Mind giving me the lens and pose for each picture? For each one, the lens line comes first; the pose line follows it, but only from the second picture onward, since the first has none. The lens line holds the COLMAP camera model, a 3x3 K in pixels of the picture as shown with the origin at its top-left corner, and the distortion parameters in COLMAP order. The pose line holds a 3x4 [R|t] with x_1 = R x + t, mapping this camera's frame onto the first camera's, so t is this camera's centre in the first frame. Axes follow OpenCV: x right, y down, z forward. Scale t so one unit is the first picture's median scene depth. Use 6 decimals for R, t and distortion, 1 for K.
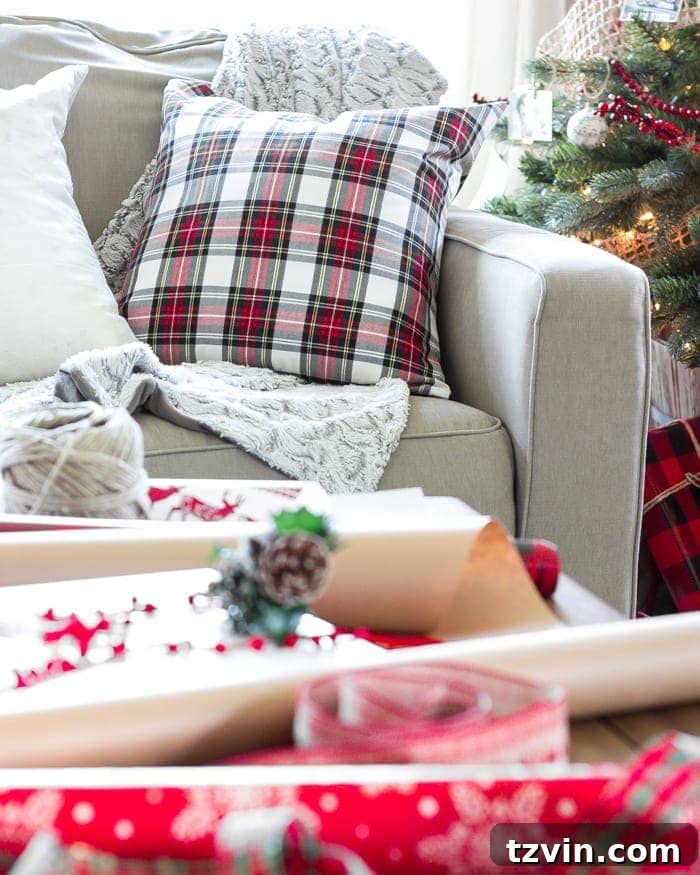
lens RADIAL K [[2587.6, 0, 350.0], [0, 2587.6, 437.5], [0, 0, 1]] dist [-0.013924, -0.883143]
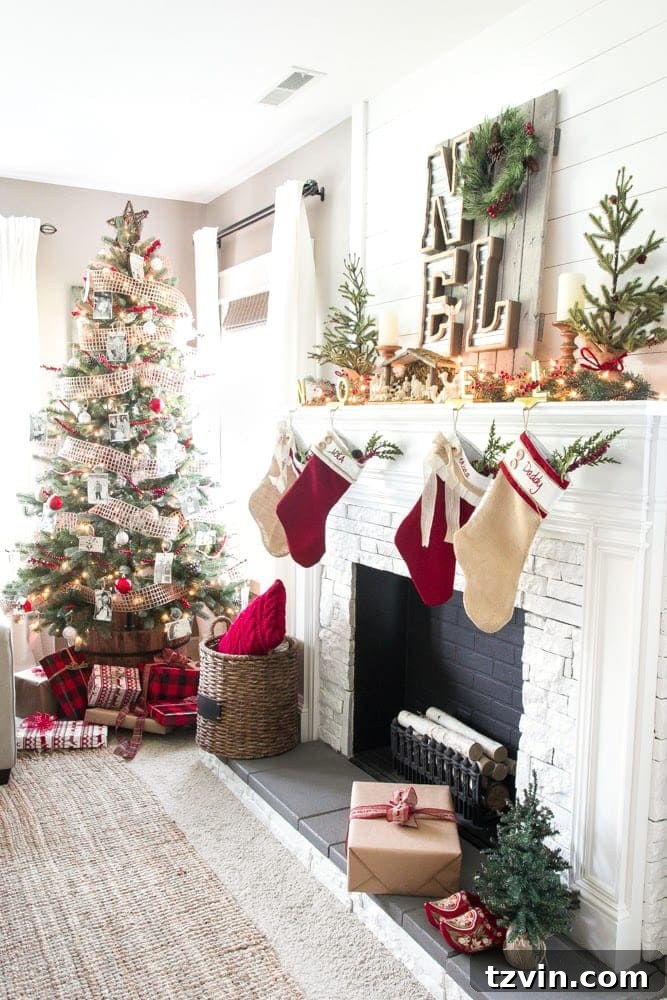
lens RADIAL K [[862.9, 0, 333.5], [0, 862.9, 500.0], [0, 0, 1]] dist [-0.060415, 0.002689]
pose [[0.970531, -0.049619, 0.235814, 0.256560], [0.067307, 0.995443, -0.067556, -0.119482], [-0.231387, 0.081437, 0.969447, -0.201699]]
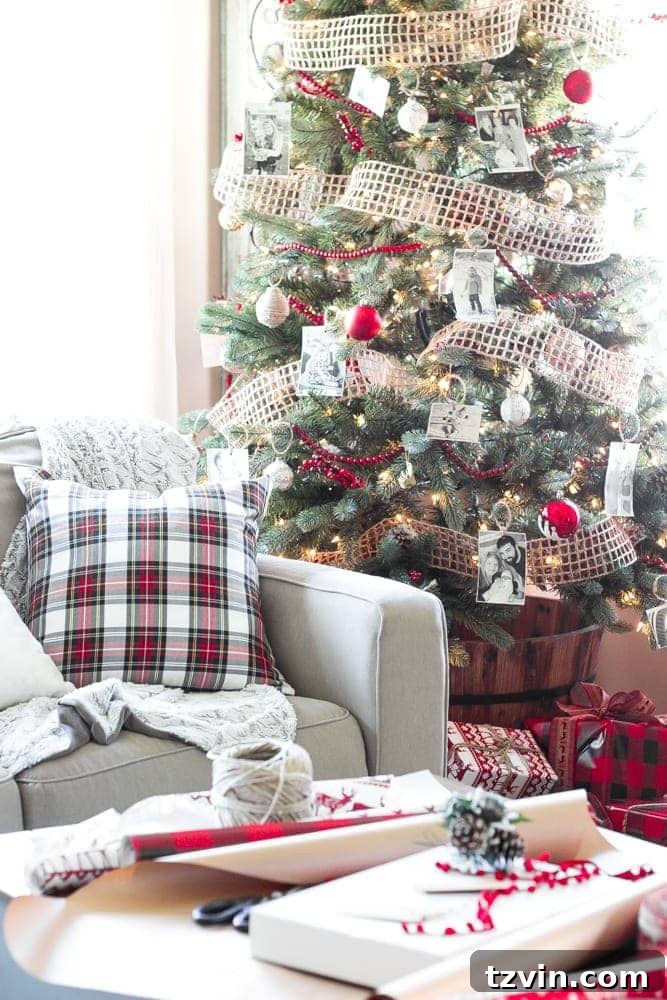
lens RADIAL K [[2479.2, 0, 333.5], [0, 2479.2, 500.0], [0, 0, 1]] dist [-0.050804, -0.655379]
pose [[0.934923, -0.066518, 0.348560, -0.395938], [0.084644, 0.995723, -0.037015, -0.067613], [-0.344608, 0.064110, 0.936555, -0.261173]]
